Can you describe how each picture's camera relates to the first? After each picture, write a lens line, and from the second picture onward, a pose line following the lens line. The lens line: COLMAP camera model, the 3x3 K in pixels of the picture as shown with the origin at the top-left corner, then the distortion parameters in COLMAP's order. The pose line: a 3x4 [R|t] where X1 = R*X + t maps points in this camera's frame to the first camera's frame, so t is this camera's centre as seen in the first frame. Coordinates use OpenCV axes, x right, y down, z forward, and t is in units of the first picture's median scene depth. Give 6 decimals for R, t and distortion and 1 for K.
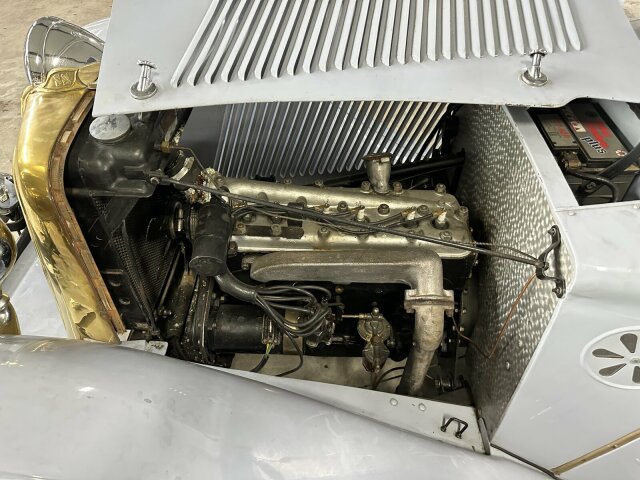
lens RADIAL K [[445.5, 0, 320.0], [0, 445.5, 240.0], [0, 0, 1]] dist [0.085240, -0.129255]
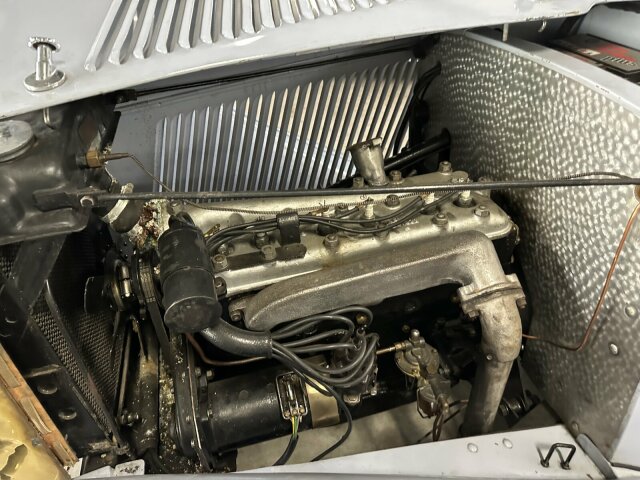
lens RADIAL K [[461.8, 0, 320.0], [0, 461.8, 240.0], [0, 0, 1]] dist [-0.001456, -0.002090]
pose [[0.959997, -0.228596, 0.161707, -0.131499], [0.250156, 0.959642, -0.128491, 0.072150], [-0.125808, 0.163803, 0.978438, 0.252576]]
